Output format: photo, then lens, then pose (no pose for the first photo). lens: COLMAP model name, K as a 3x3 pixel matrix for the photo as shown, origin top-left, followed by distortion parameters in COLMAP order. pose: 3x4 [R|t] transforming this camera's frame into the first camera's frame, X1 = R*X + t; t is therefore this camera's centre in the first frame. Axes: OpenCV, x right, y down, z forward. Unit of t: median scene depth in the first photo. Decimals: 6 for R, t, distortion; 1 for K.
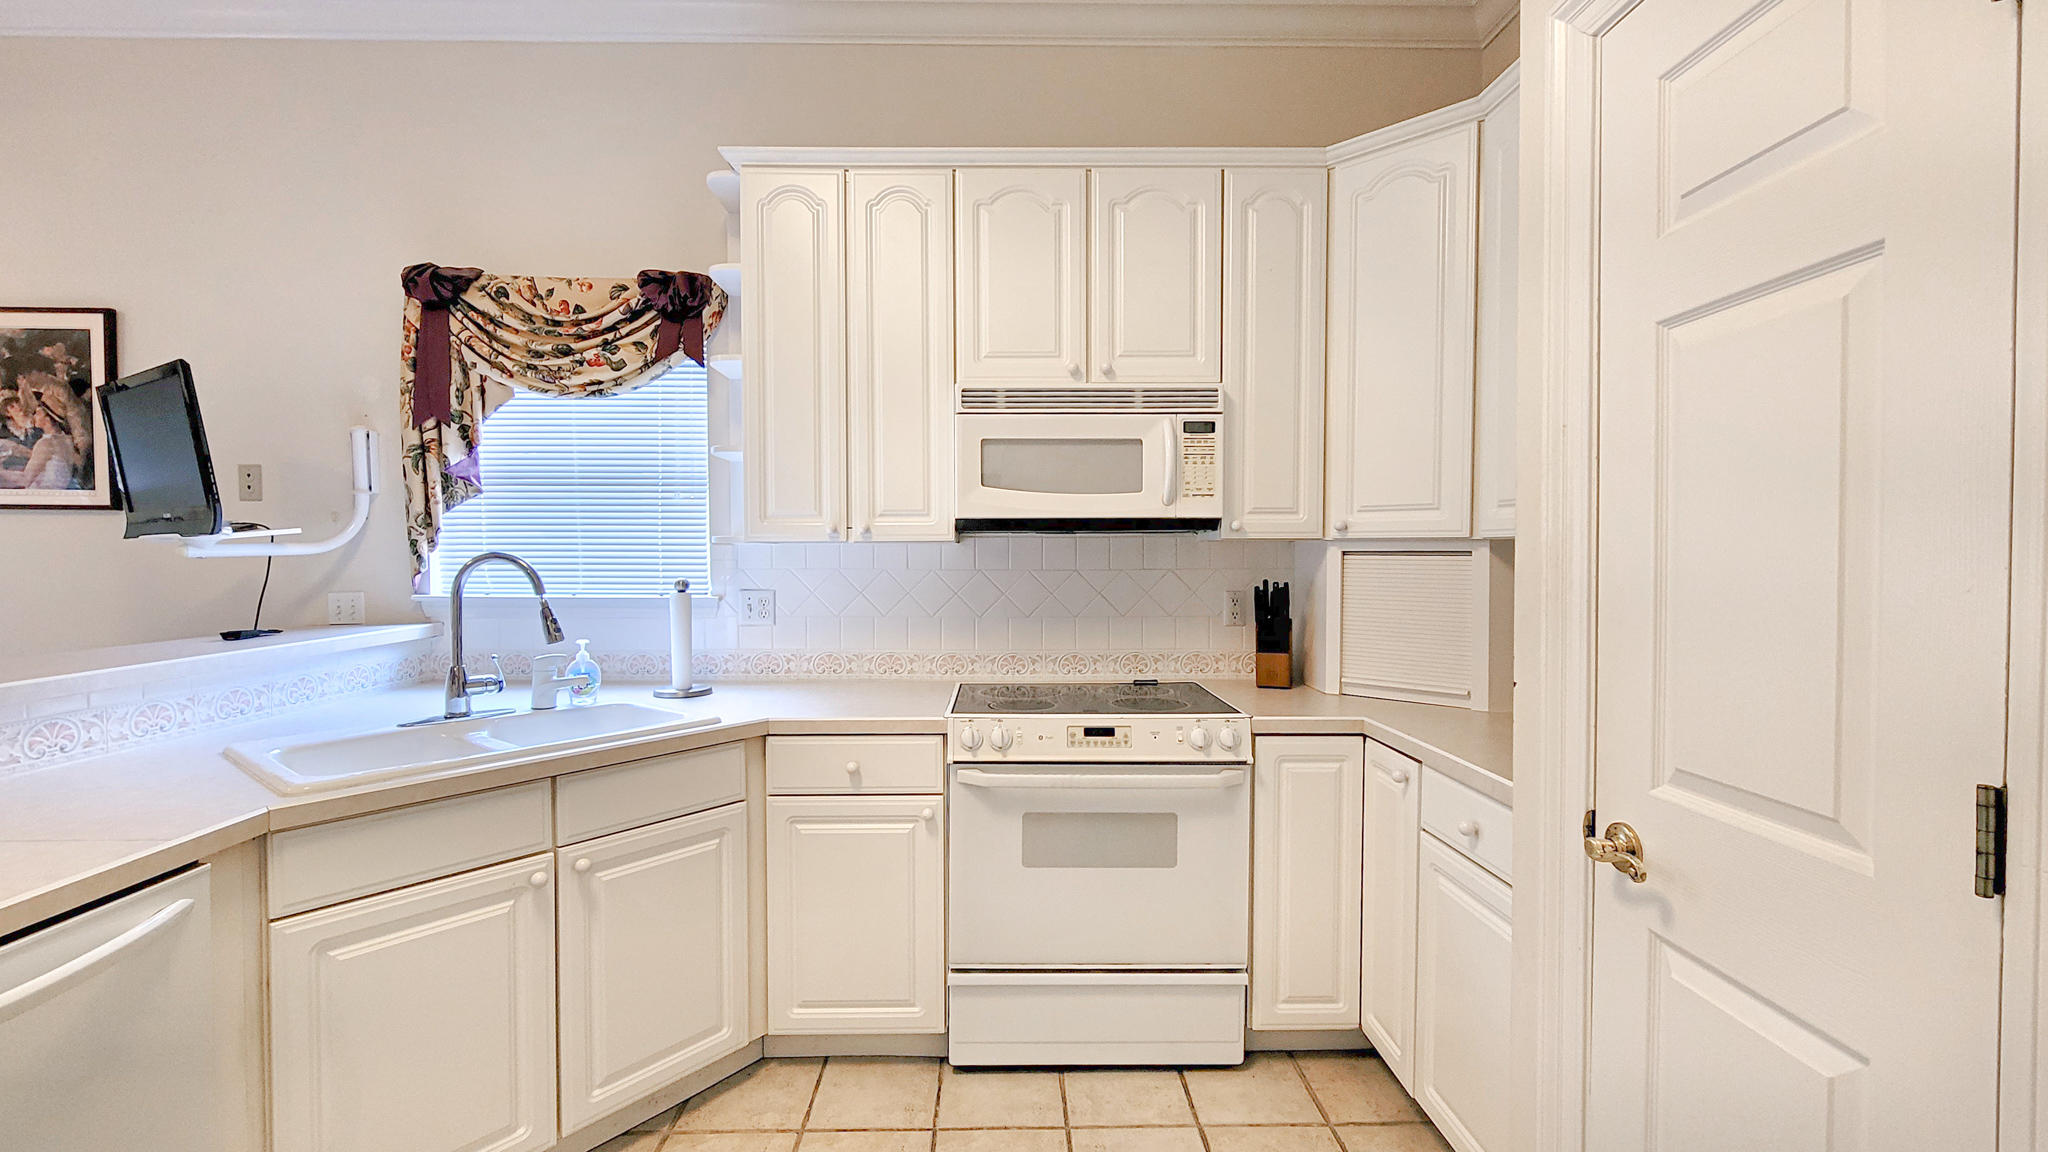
lens RADIAL K [[848.5, 0, 1015.3], [0, 848.5, 577.0], [0, 0, 1]] dist [-0.000135, 0.000017]
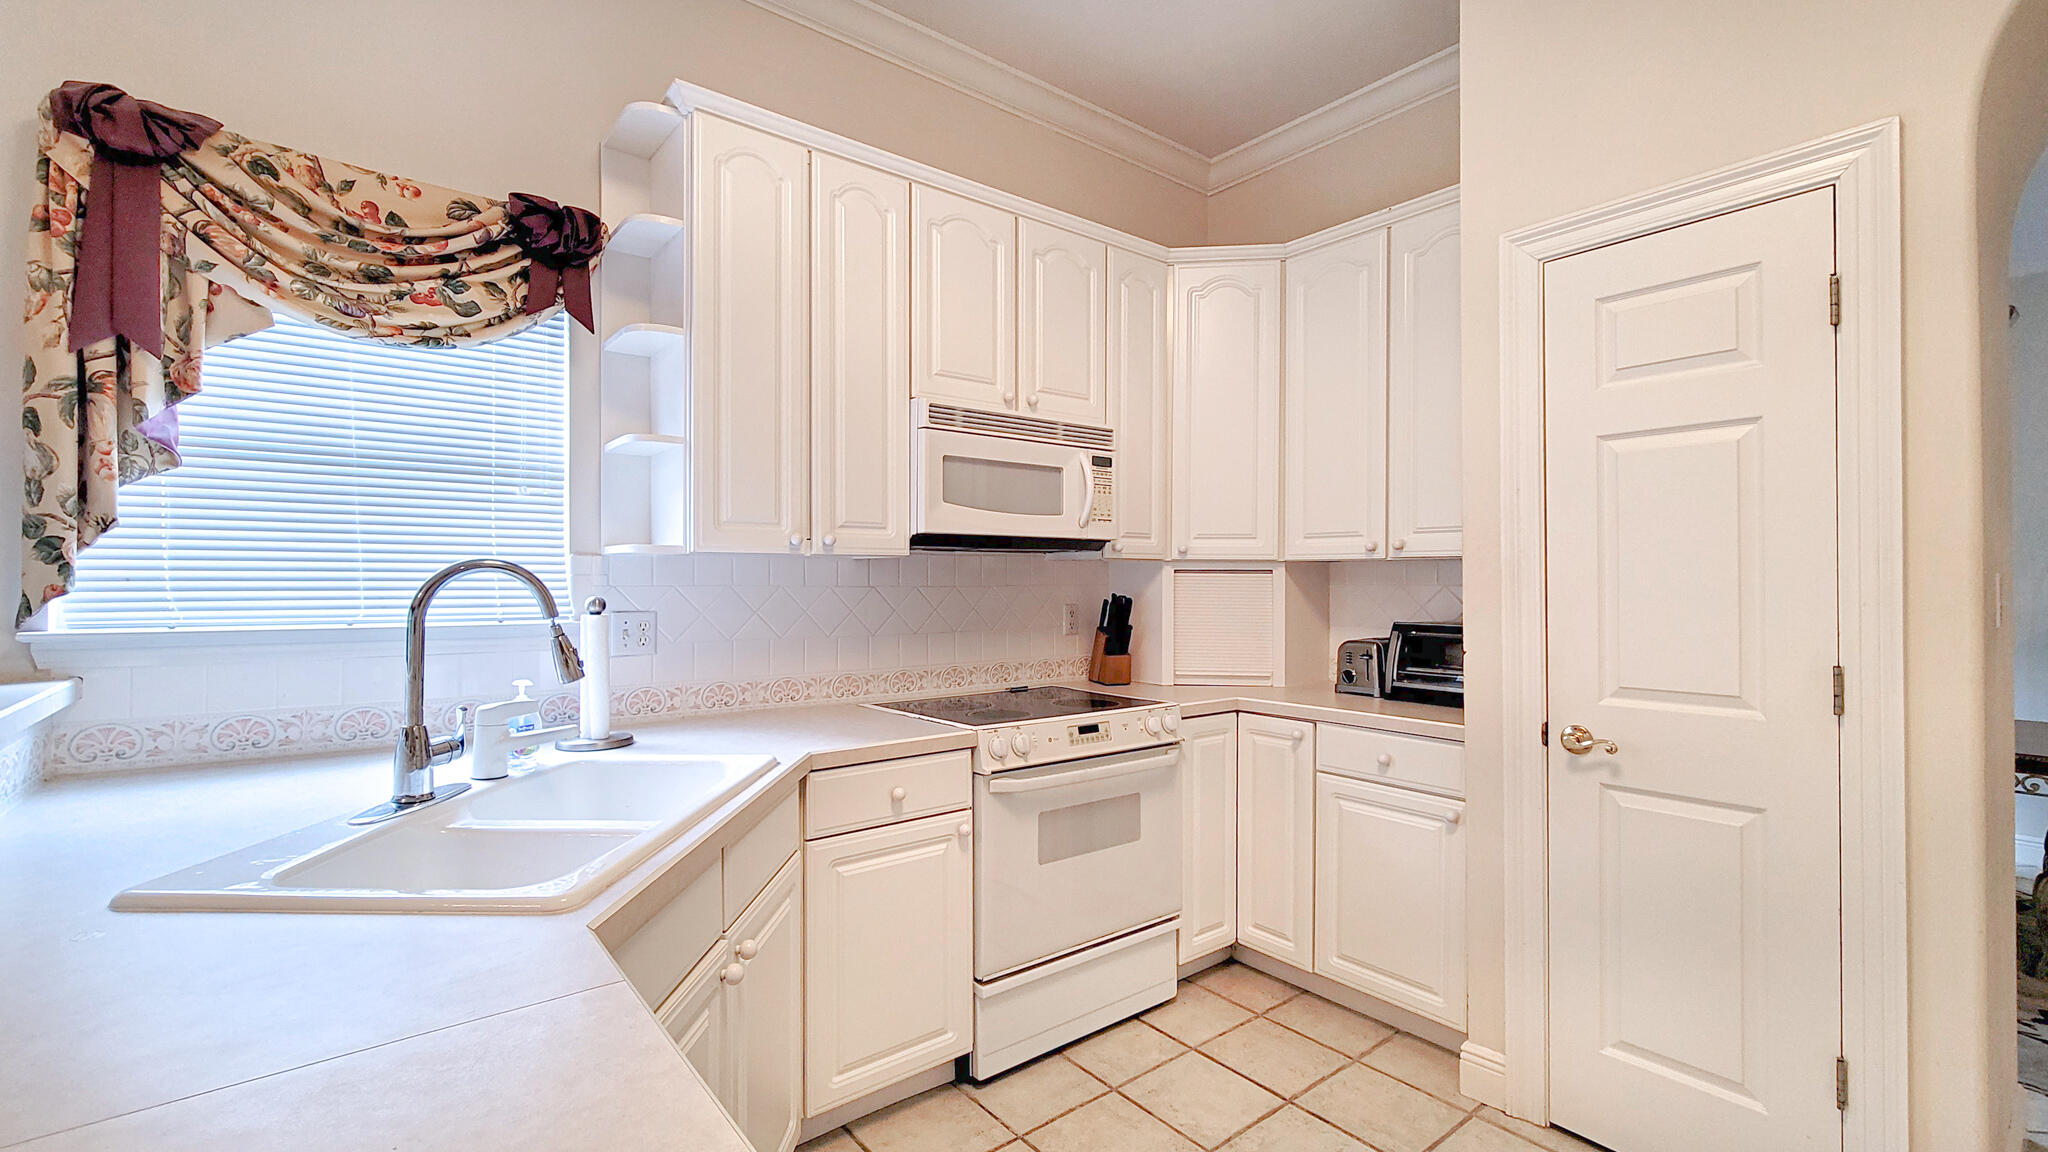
lens RADIAL K [[856.7, 0, 1024.0], [0, 856.7, 576.0], [0, 0, 1]] dist [0.000440, -0.000634]
pose [[0.799747, 0.004221, 0.600322, -0.536464], [0.014194, 0.999563, -0.025937, 0.008273], [-0.600169, 0.029264, 0.799338, 0.123610]]
